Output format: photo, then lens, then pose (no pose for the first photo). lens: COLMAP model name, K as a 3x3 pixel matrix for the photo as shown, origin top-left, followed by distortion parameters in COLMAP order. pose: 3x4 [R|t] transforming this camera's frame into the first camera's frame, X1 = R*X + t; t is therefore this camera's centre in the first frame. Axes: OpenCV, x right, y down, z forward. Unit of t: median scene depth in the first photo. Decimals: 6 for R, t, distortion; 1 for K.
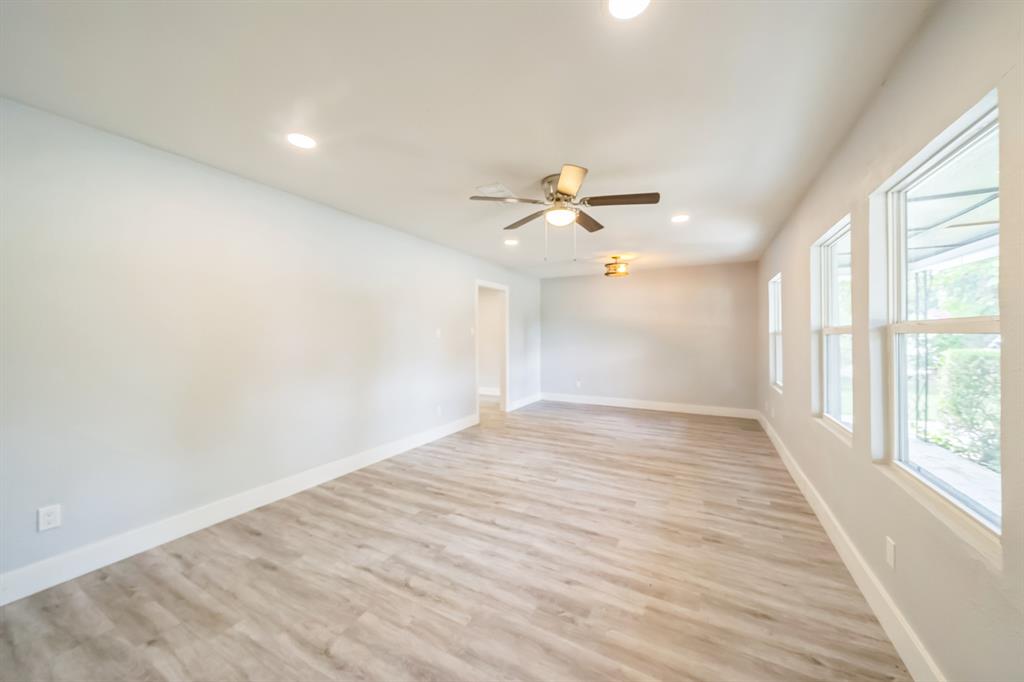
lens RADIAL K [[361.1, 0, 511.9], [0, 361.1, 342.4], [0, 0, 1]] dist [-0.002147, 0.000040]
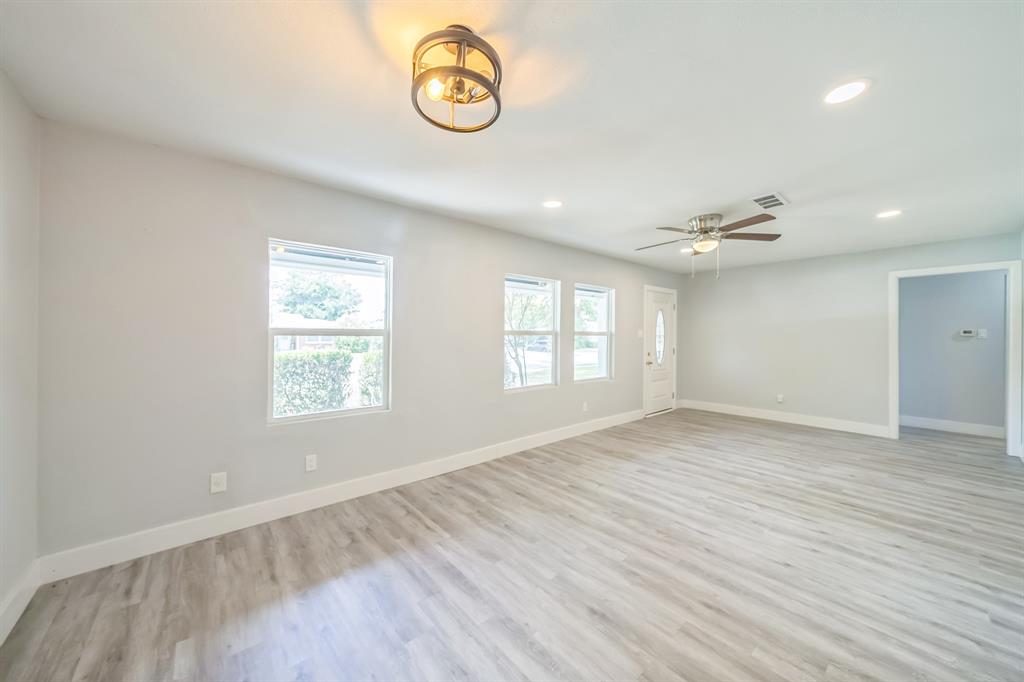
lens RADIAL K [[362.4, 0, 516.5], [0, 362.4, 335.9], [0, 0, 1]] dist [-0.001860, -0.000287]
pose [[-0.935130, -0.002087, 0.354300, 0.275741], [0.004698, 0.999822, 0.018290, -0.043455], [-0.354275, 0.018768, -0.934953, 2.194842]]
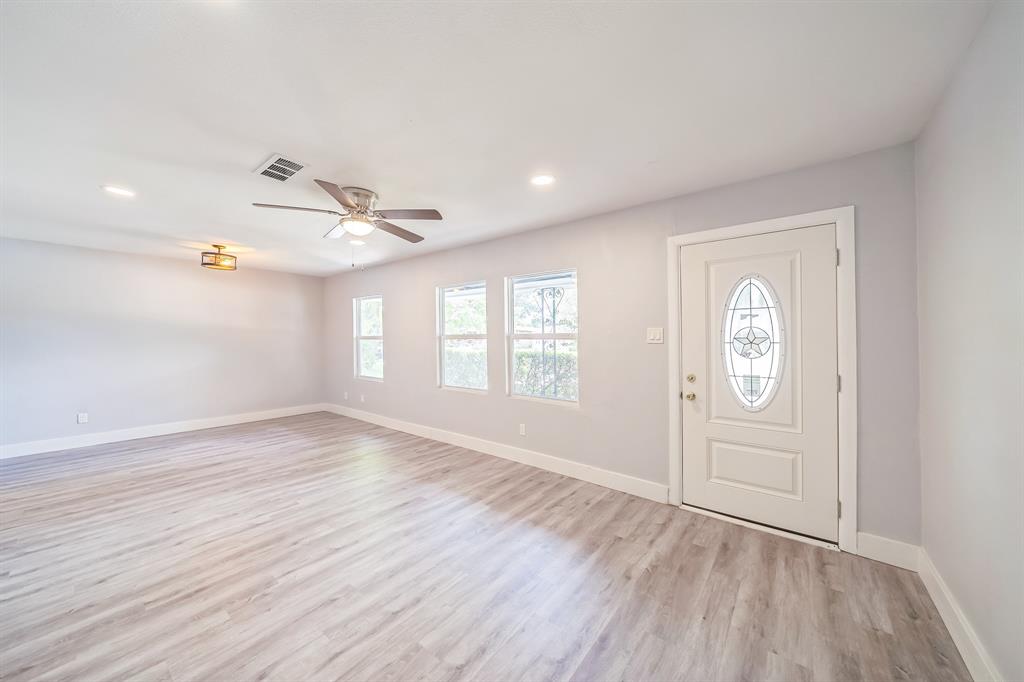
lens RADIAL K [[361.1, 0, 511.9], [0, 361.1, 342.4], [0, 0, 1]] dist [-0.002147, 0.000040]
pose [[0.179724, -0.009476, 0.983671, -0.718741], [0.020951, 0.999764, 0.005803, -0.009335], [-0.983494, 0.019566, 0.179880, 0.335659]]
